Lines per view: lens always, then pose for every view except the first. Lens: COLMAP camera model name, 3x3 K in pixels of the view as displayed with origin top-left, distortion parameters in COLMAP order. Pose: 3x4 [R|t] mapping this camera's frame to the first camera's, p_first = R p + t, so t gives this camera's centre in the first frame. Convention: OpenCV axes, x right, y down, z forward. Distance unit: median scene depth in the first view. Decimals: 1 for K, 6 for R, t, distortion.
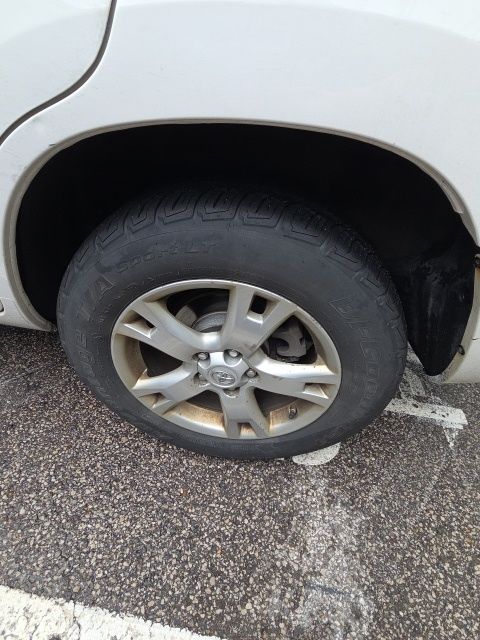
lens RADIAL K [[314.9, 0, 238.1], [0, 314.9, 314.2], [0, 0, 1]] dist [0.011291, -0.006416]
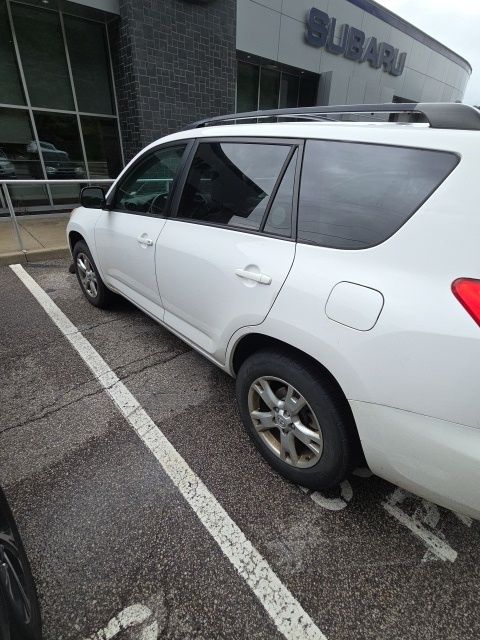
lens RADIAL K [[314.9, 0, 242.0], [0, 314.9, 320.9], [0, 0, 1]] dist [0.011291, -0.006416]
pose [[0.766093, 0.243120, -0.594973, 0.879961], [-0.397196, 0.906858, -0.140869, -0.035281], [0.505308, 0.344240, 0.791304, -1.188807]]
